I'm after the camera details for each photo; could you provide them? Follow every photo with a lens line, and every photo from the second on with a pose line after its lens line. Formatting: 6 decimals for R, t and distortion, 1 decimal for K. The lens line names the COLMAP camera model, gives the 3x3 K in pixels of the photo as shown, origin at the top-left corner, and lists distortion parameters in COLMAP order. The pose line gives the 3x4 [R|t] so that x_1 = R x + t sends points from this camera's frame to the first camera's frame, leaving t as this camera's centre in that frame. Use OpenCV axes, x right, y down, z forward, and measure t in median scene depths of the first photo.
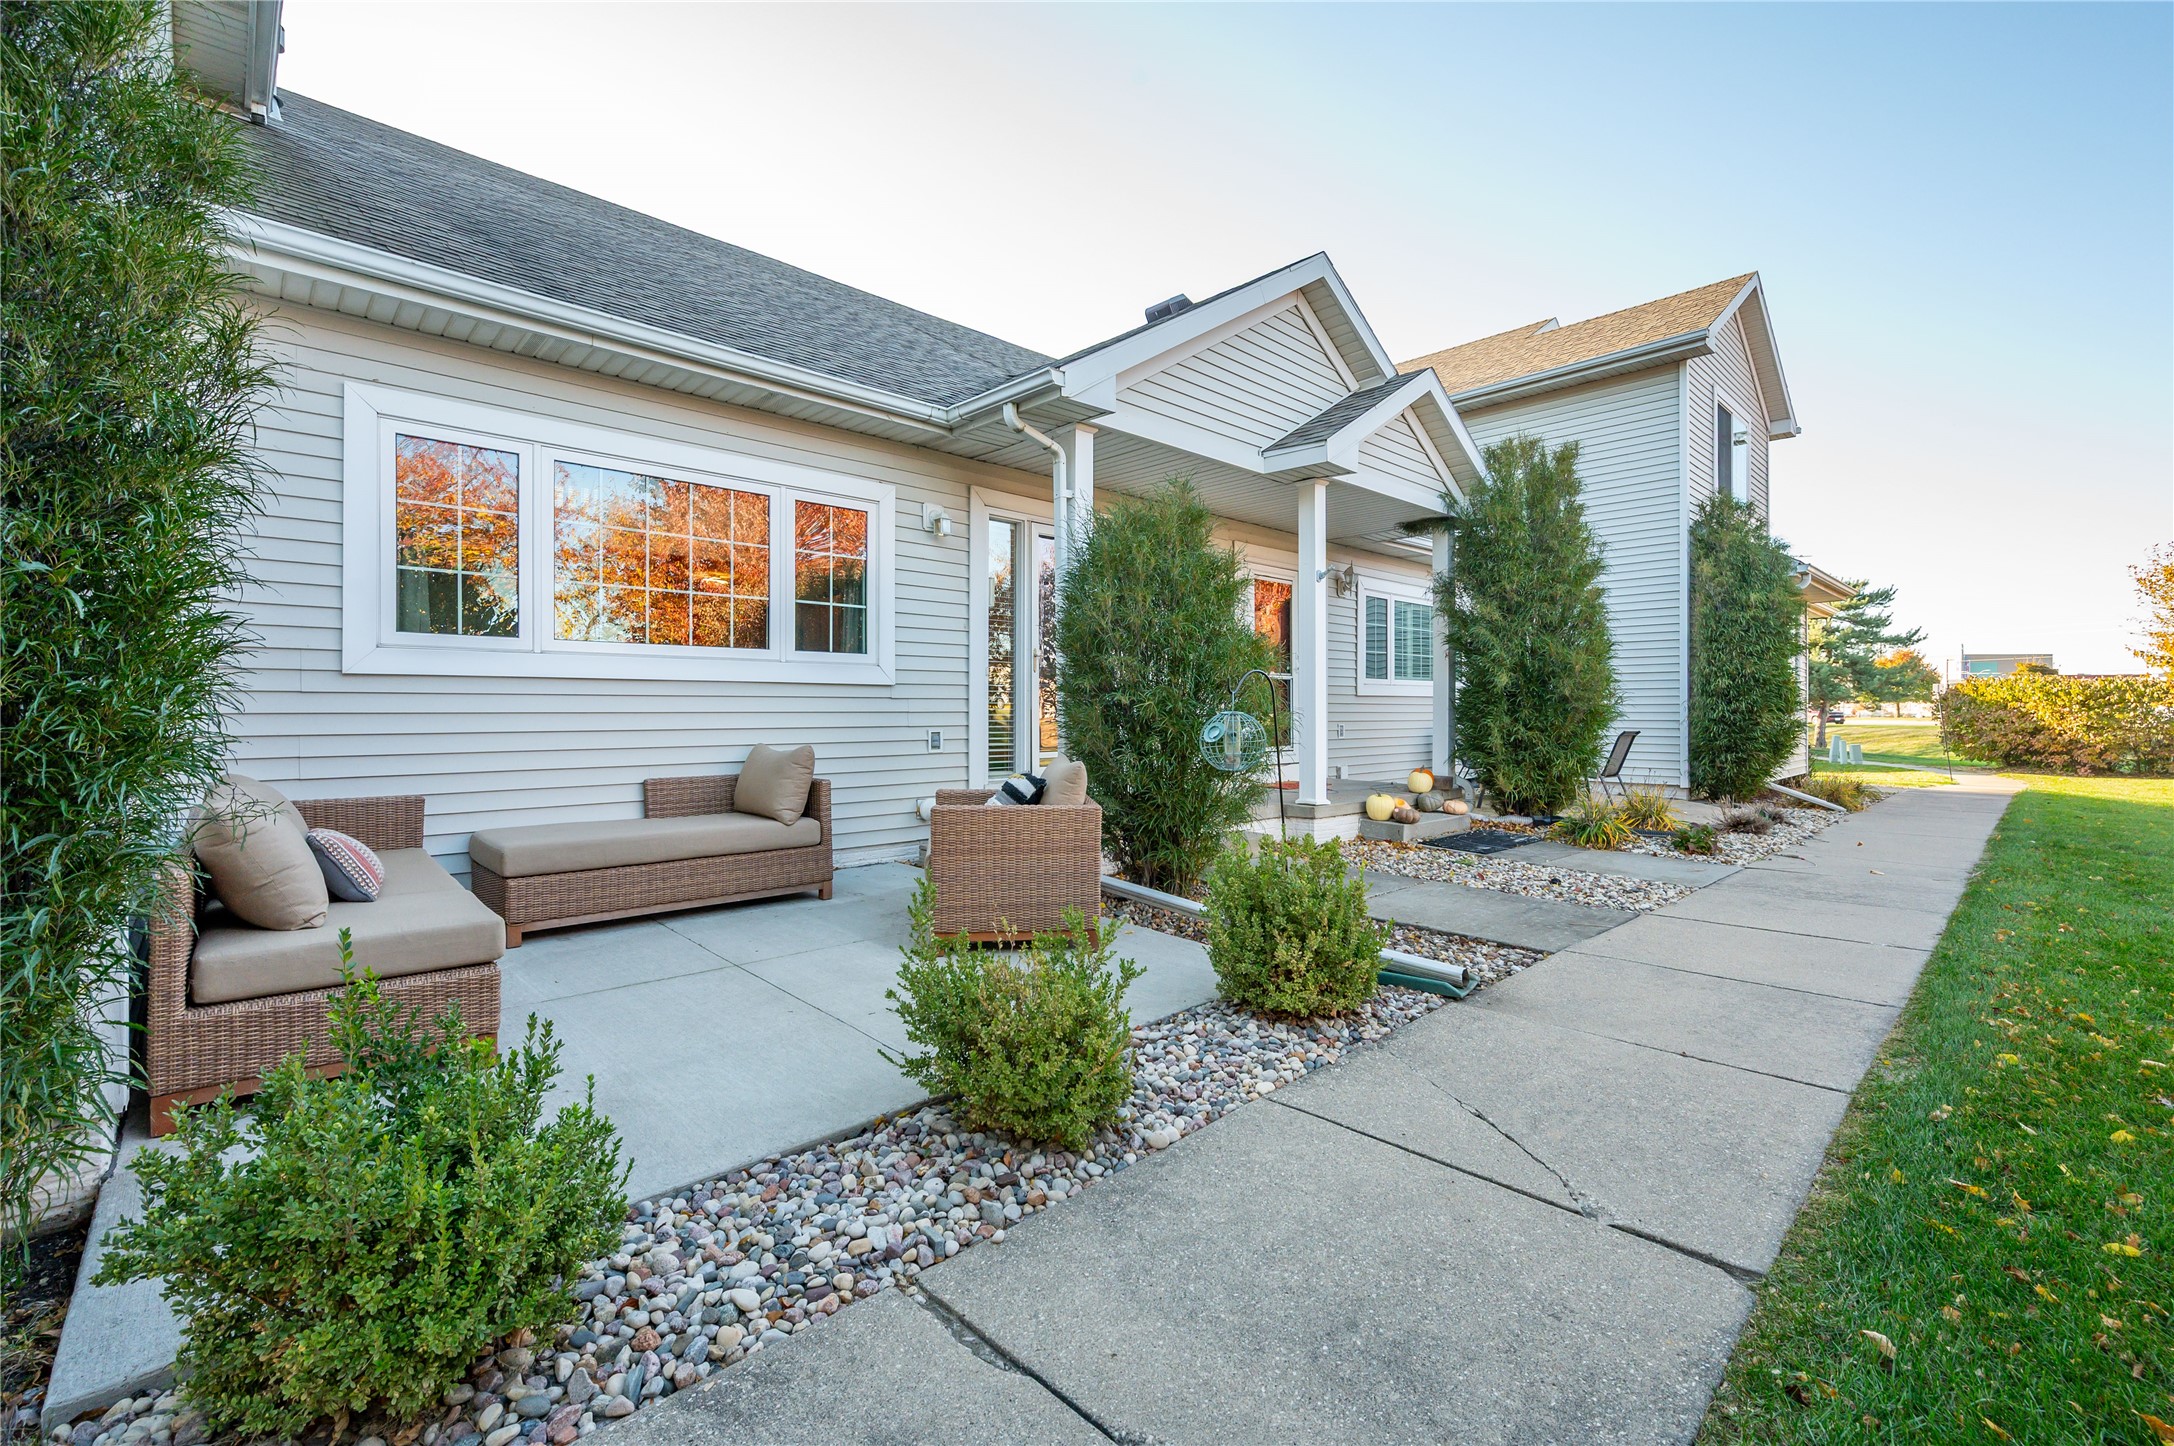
lens RADIAL K [[924.3, 0, 1086.5], [0, 924.3, 709.6], [0, 0, 1]] dist [-0.001752, -0.000244]
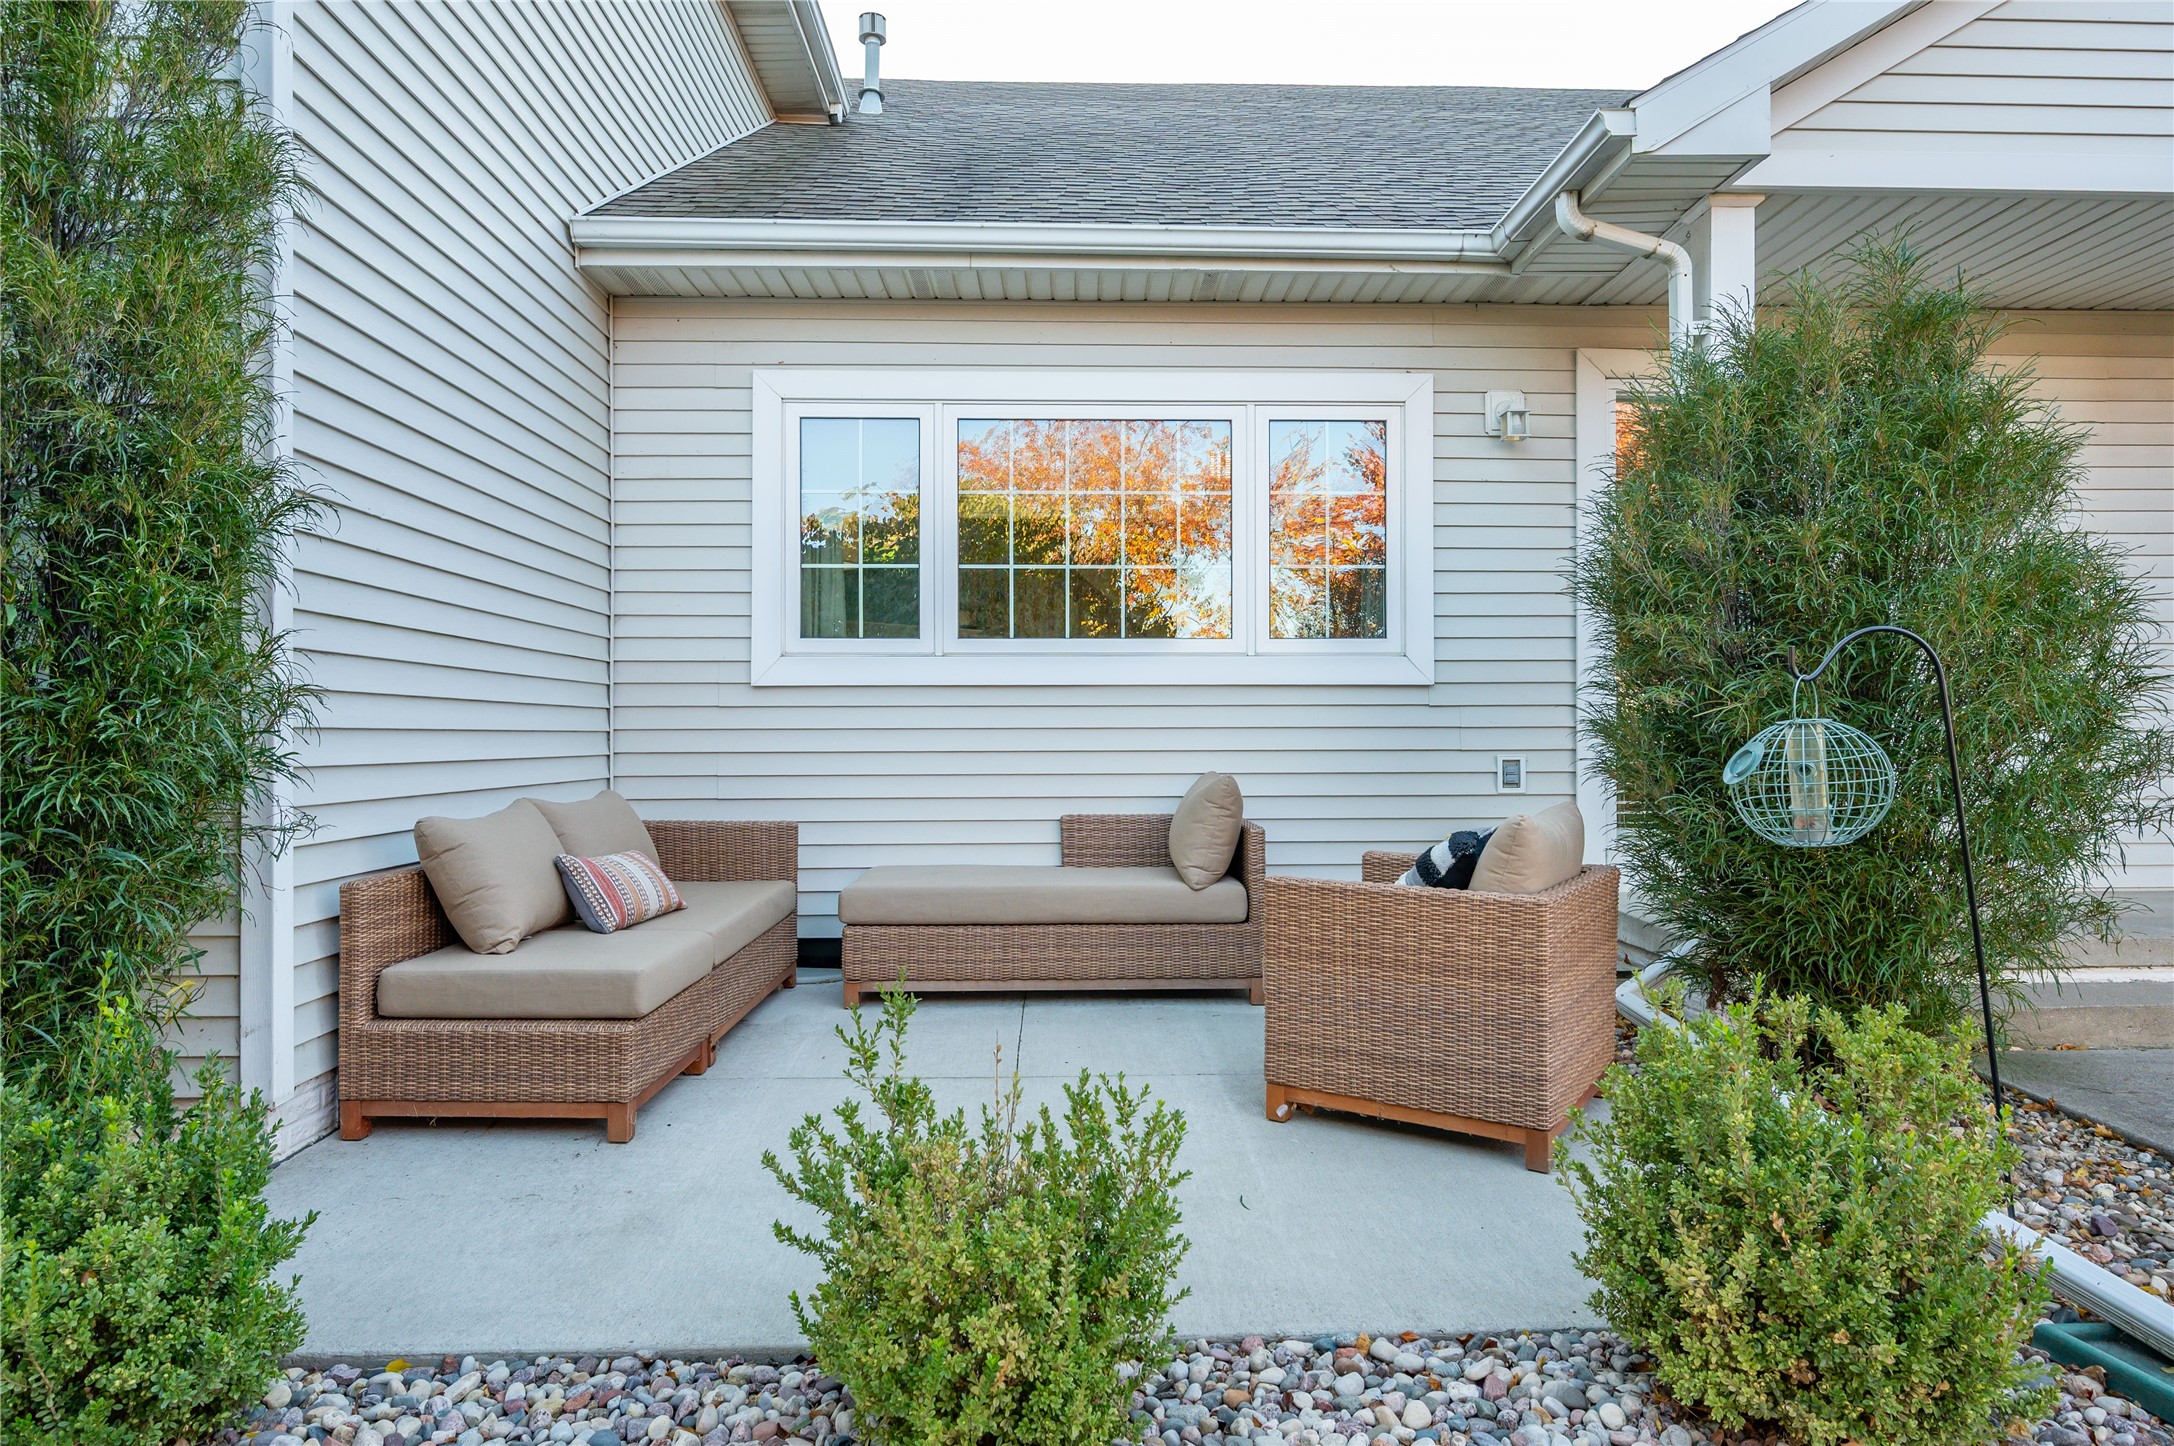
lens RADIAL K [[1283.4, 0, 1087.0], [0, 1283.4, 723.0], [0, 0, 1]] dist [-0.003999, -0.001366]
pose [[0.745297, -0.006159, -0.666704, 0.251608], [0.002750, 0.999977, -0.006163, 0.005611], [0.666727, 0.002759, 0.745297, 0.222186]]
